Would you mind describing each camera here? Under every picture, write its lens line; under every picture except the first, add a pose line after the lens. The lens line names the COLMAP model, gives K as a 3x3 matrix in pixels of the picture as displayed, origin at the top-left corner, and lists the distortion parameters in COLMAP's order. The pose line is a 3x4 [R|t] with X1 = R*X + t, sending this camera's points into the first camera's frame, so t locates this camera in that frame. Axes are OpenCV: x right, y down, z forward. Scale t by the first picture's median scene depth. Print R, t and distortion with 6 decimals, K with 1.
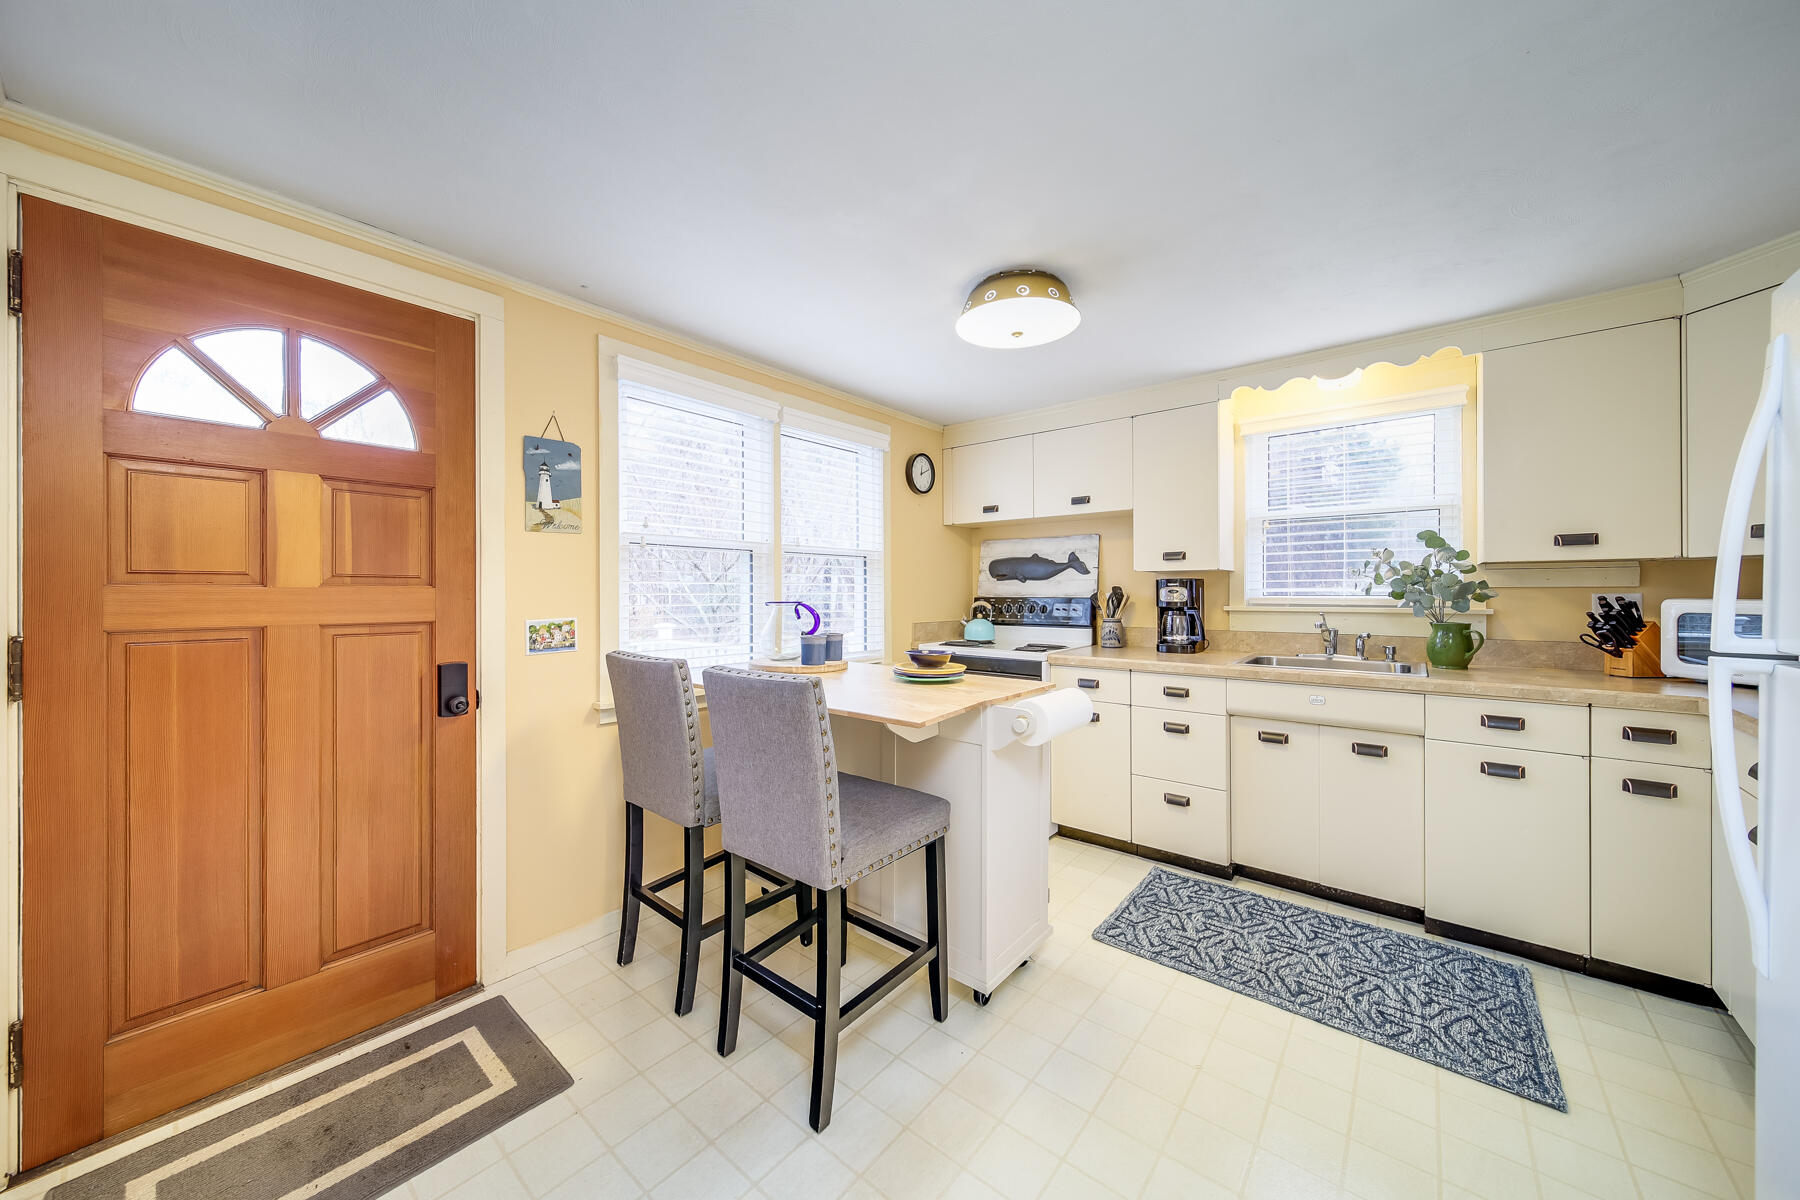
lens RADIAL K [[631.6, 0, 892.8], [0, 631.6, 590.3], [0, 0, 1]] dist [0.007475, -0.000186]
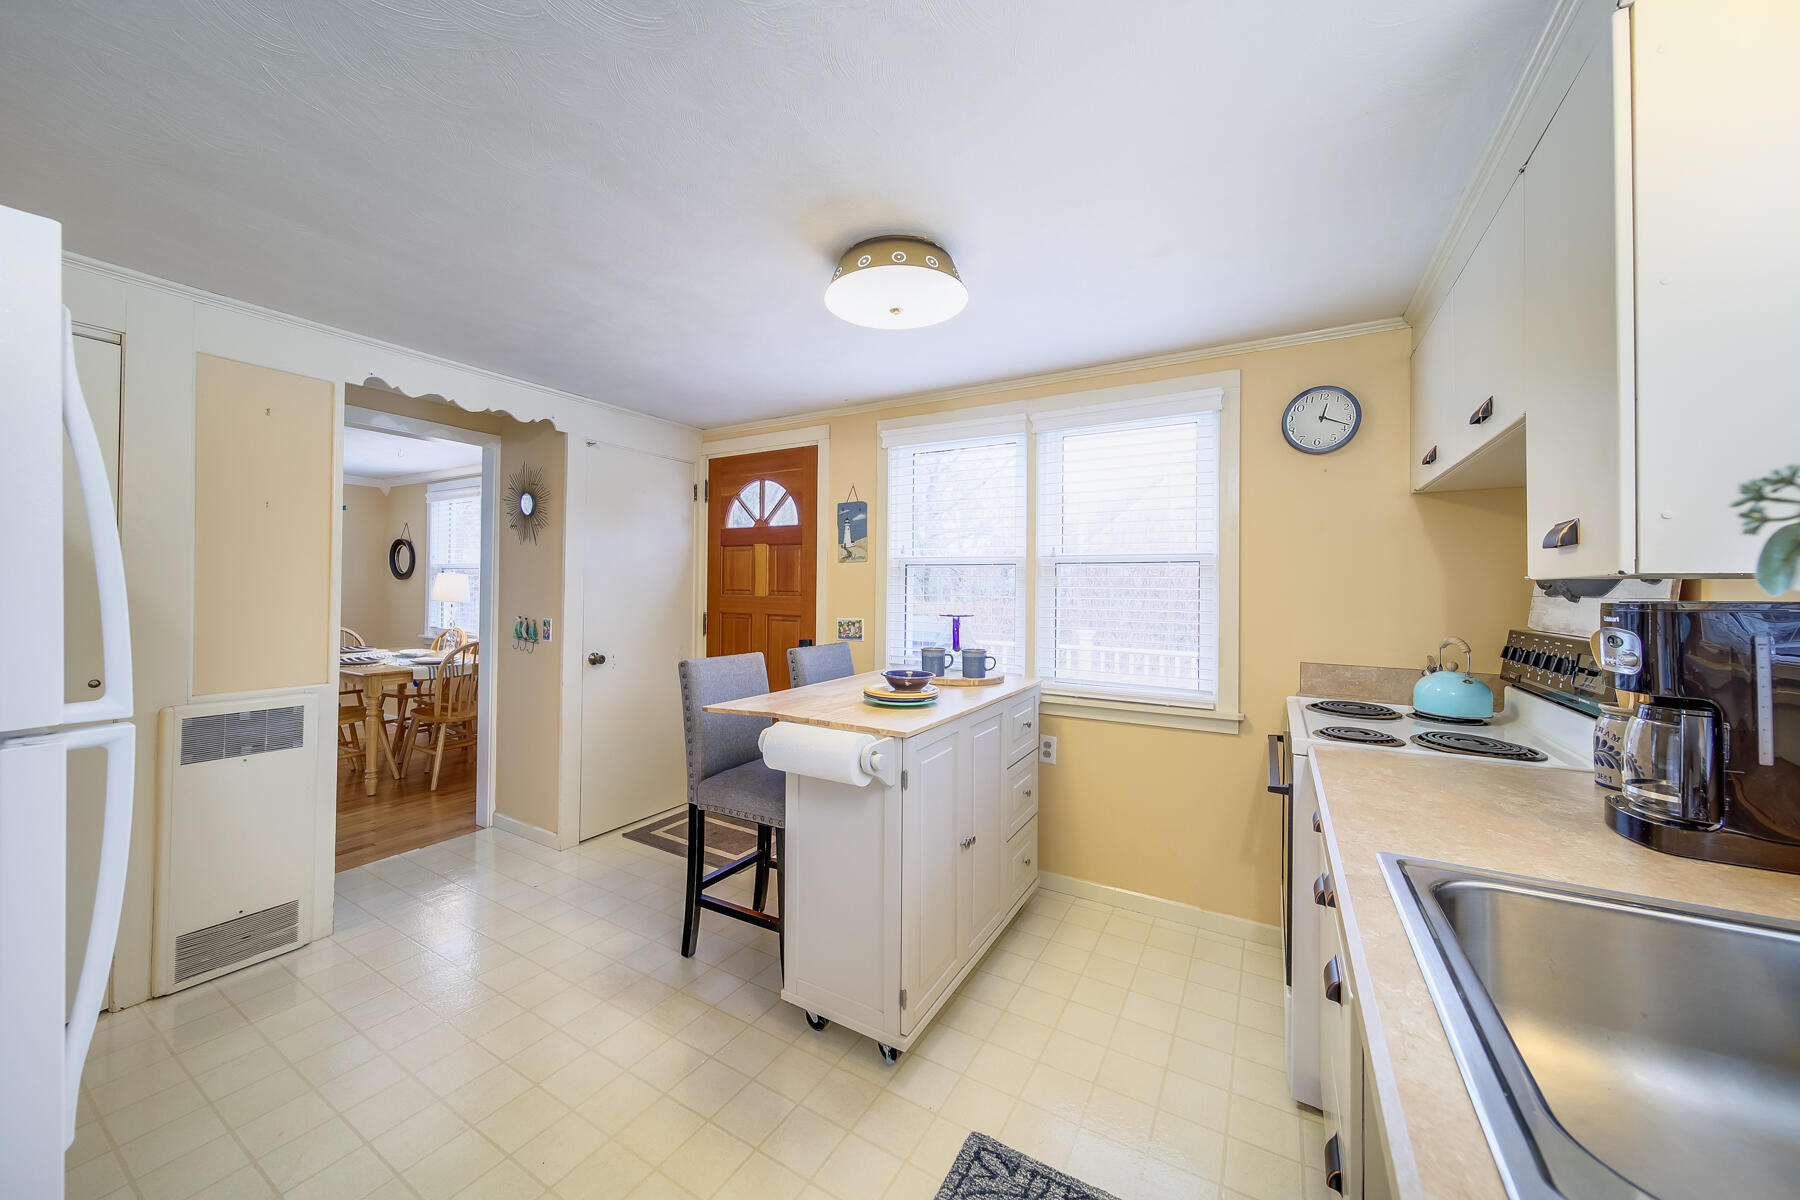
lens RADIAL K [[650.5, 0, 889.1], [0, 650.5, 581.0], [0, 0, 1]] dist [-0.000033, -0.000016]
pose [[0.156748, -0.007121, -0.987613, 0.917762], [-0.008763, 0.999925, -0.008600, -0.029161], [0.987600, 0.010002, 0.156674, 0.745086]]
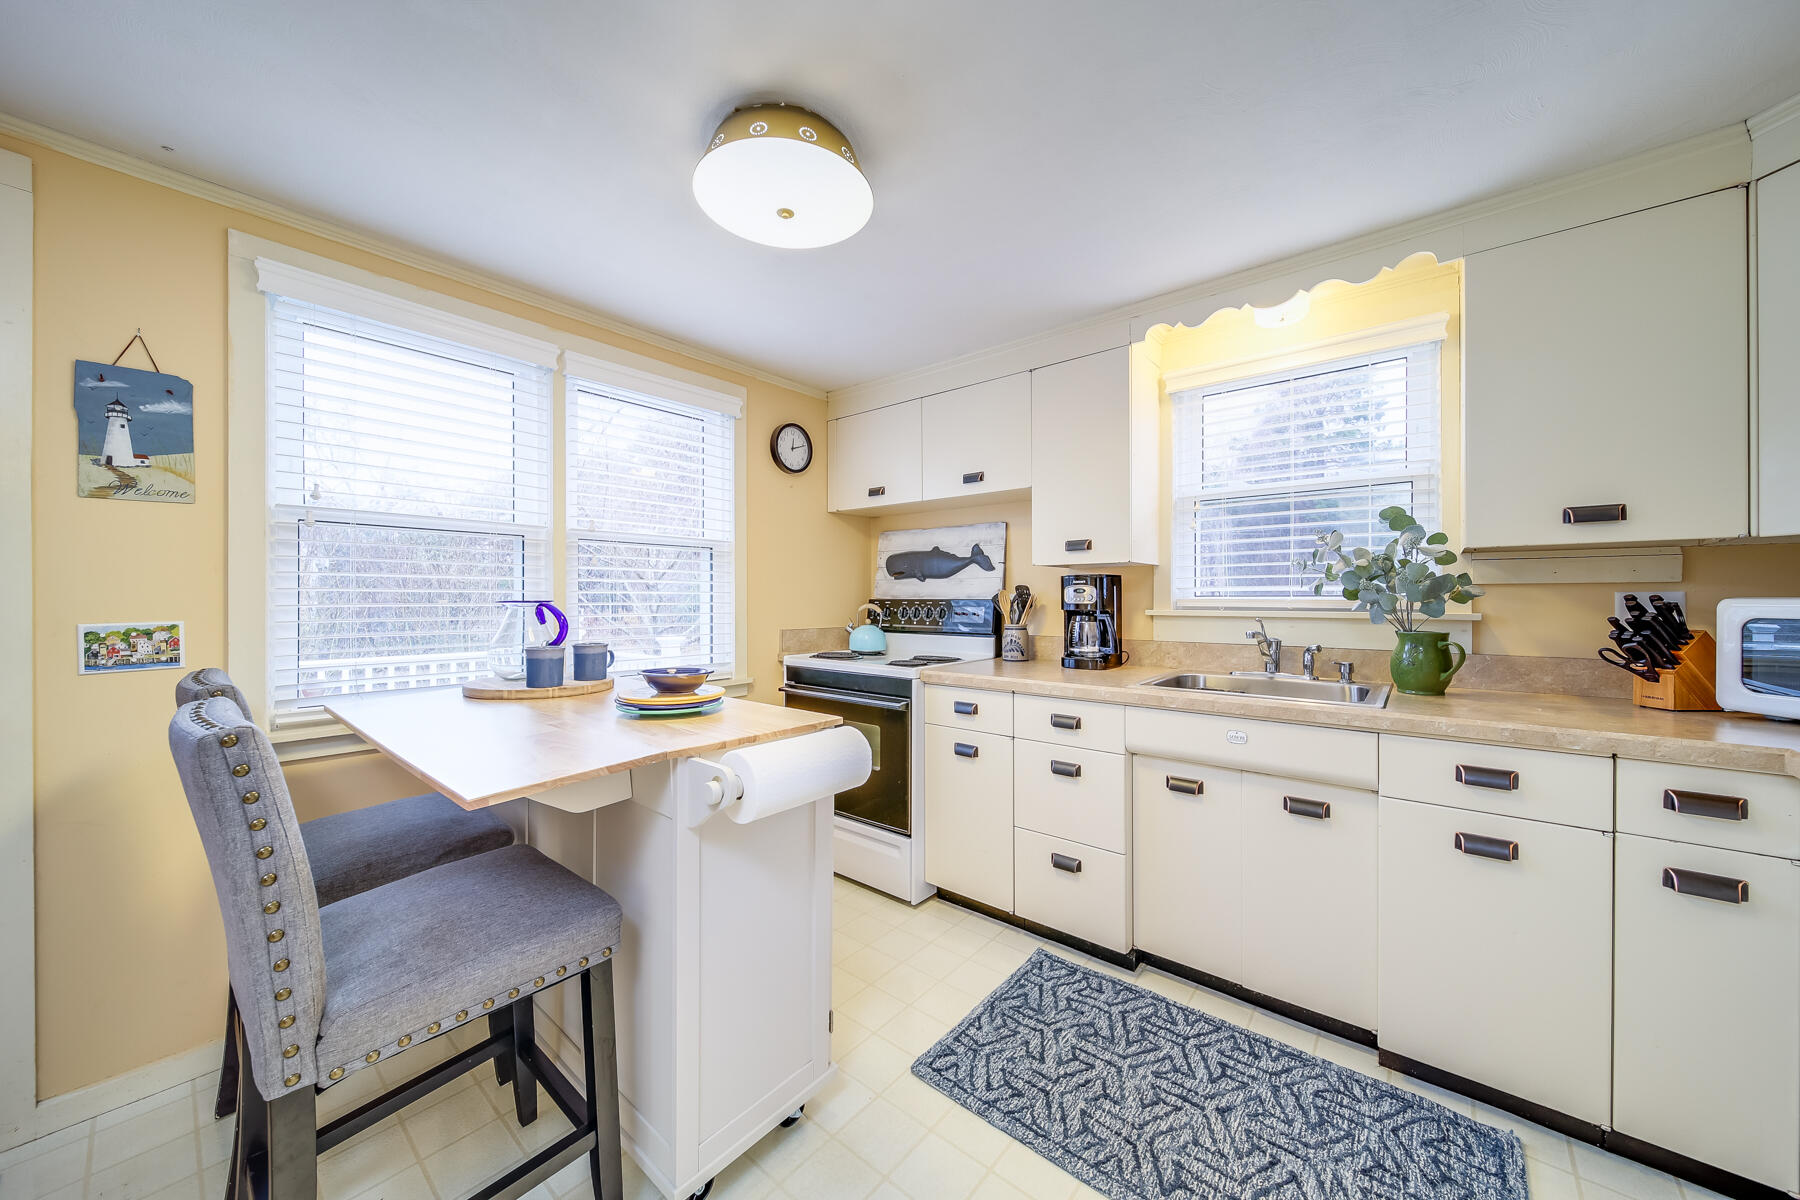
lens RADIAL K [[634.9, 0, 890.8], [0, 634.9, 597.6], [0, 0, 1]] dist [0.000052, -0.000082]
pose [[0.999933, 0.002513, -0.011307, 0.278689], [-0.002497, 0.999996, 0.001356, 0.012445], [0.011310, -0.001328, 0.999935, 0.265292]]
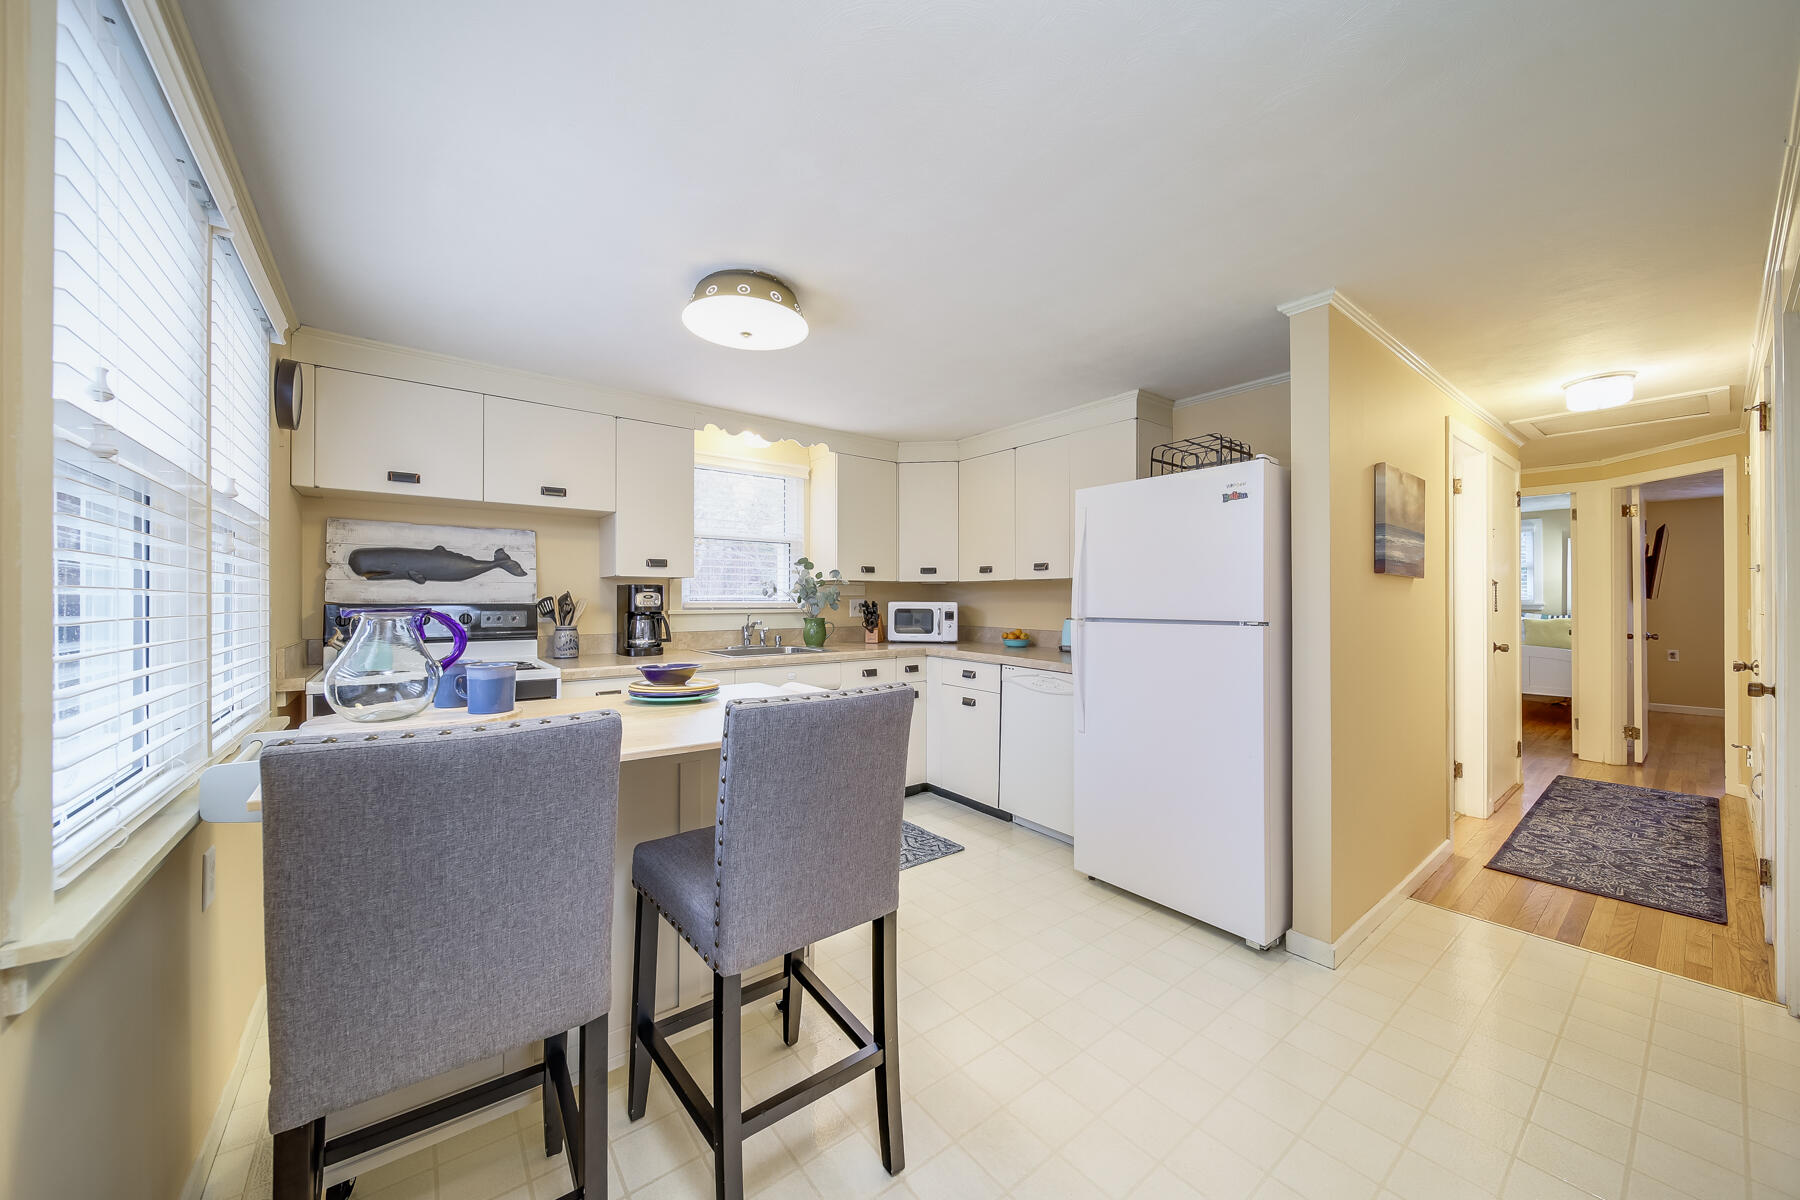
lens RADIAL K [[634.9, 0, 890.8], [0, 634.9, 597.6], [0, 0, 1]] dist [0.000052, -0.000082]
pose [[0.218282, 0.006964, 0.975861, -0.627124], [-0.003291, 0.999974, -0.006400, 0.011098], [-0.975880, -0.001814, 0.218299, 0.489994]]
